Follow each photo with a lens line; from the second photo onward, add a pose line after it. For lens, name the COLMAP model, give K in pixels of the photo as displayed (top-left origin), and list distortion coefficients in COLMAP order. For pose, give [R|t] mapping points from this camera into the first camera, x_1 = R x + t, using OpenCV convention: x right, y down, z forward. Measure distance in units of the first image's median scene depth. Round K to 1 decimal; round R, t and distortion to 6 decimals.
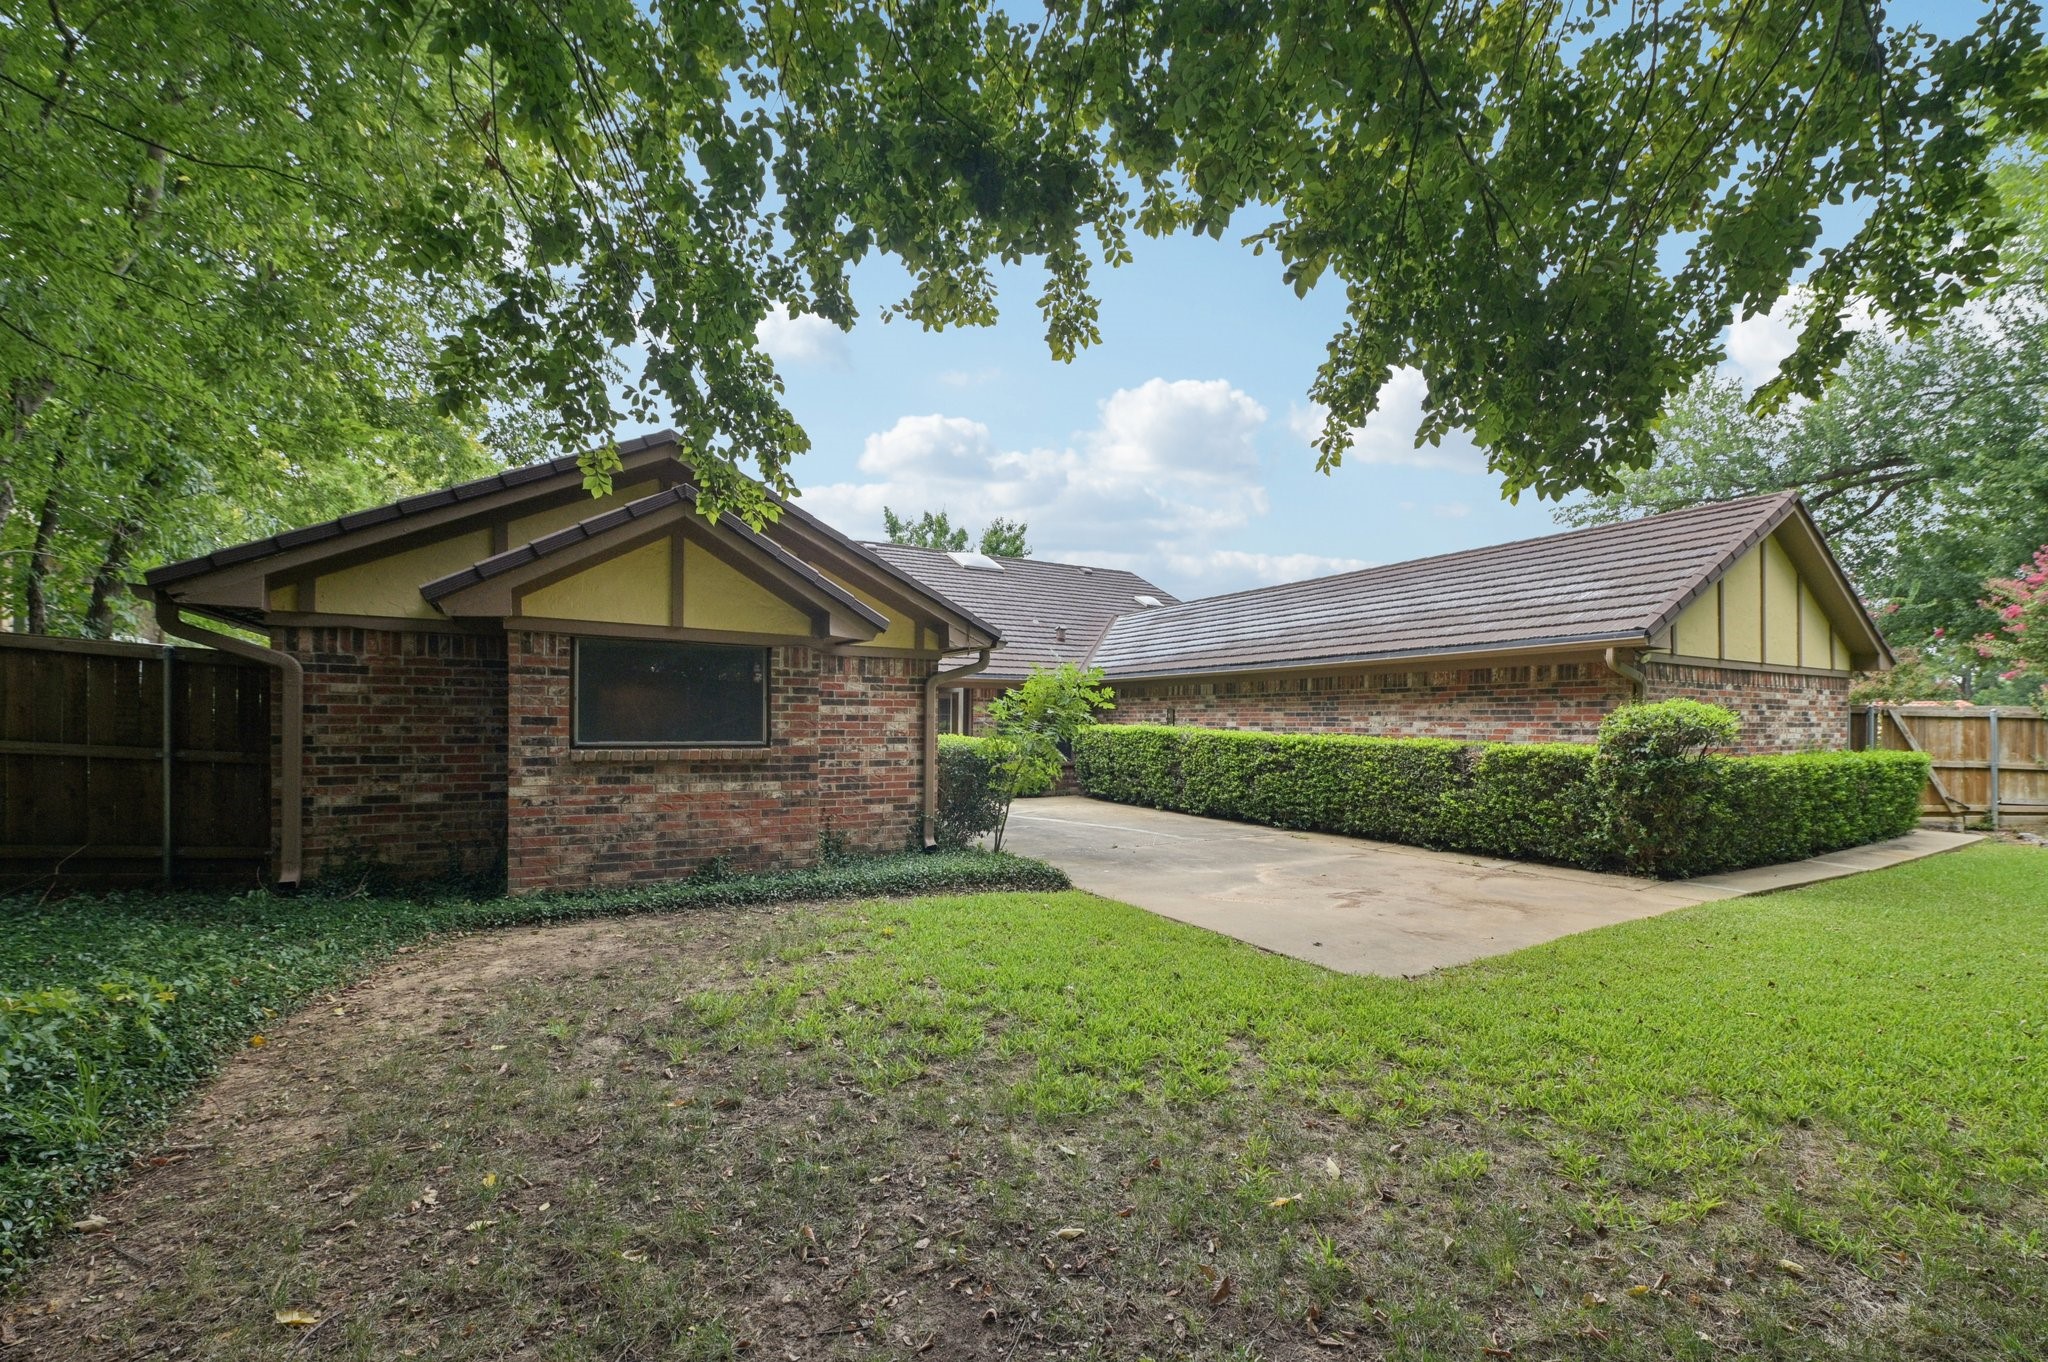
lens RADIAL K [[823.9, 0, 1049.5], [0, 823.9, 724.1], [0, 0, 1]] dist [-0.001914, -0.001047]
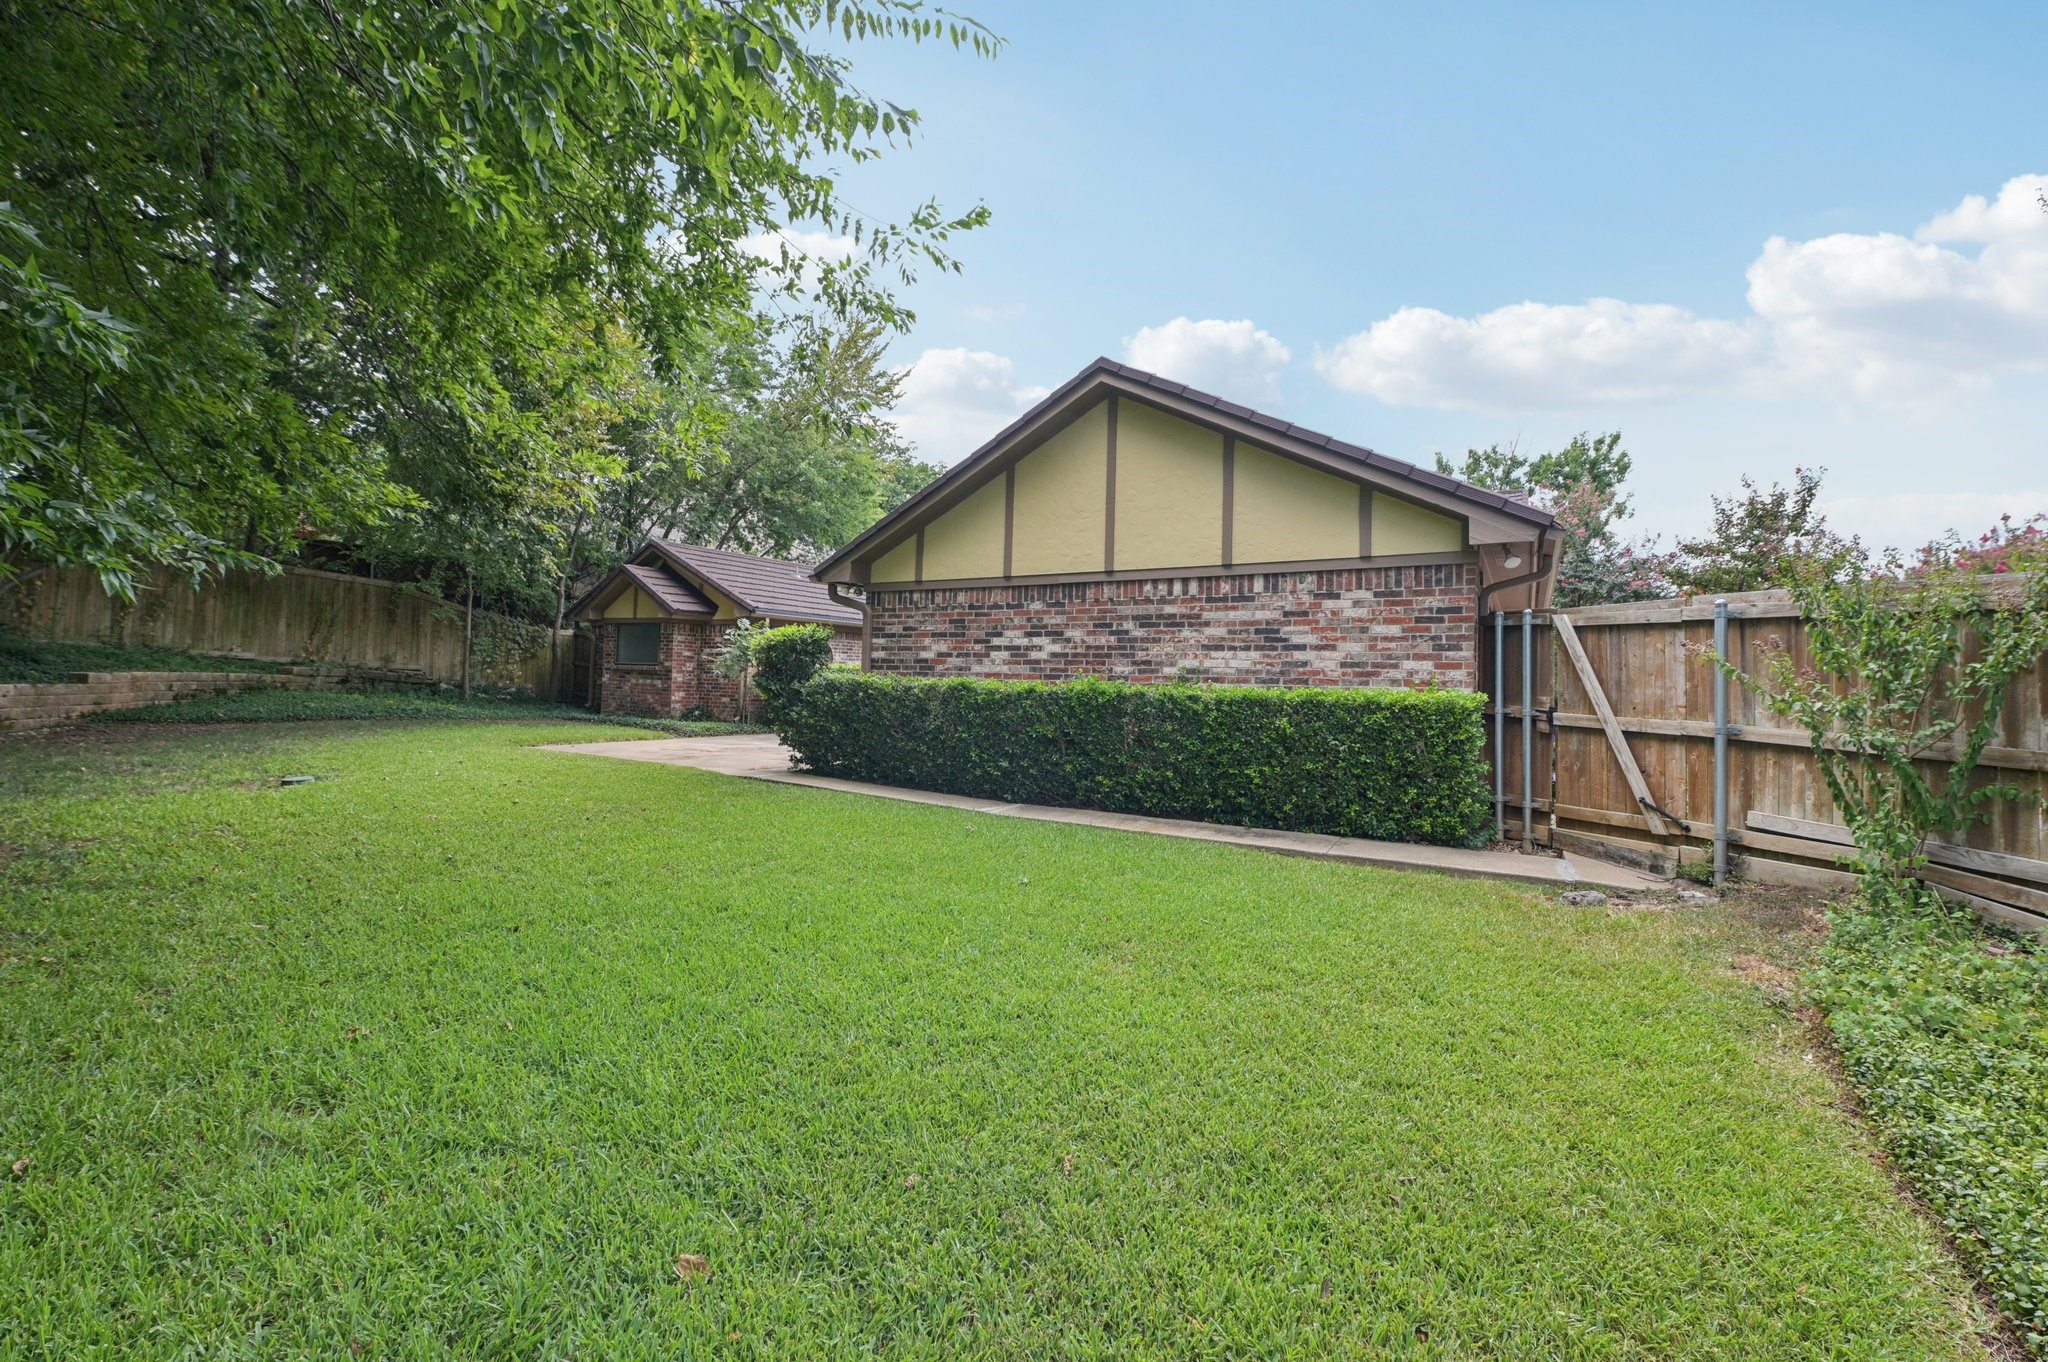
lens RADIAL K [[823.9, 0, 1032.5], [0, 823.9, 669.0], [0, 0, 1]] dist [-0.001914, -0.001047]
pose [[0.479366, -0.005554, -0.877597, 1.740438], [-0.024737, 0.999497, -0.019837, 0.044936], [0.877266, 0.031218, 0.478988, 0.622339]]
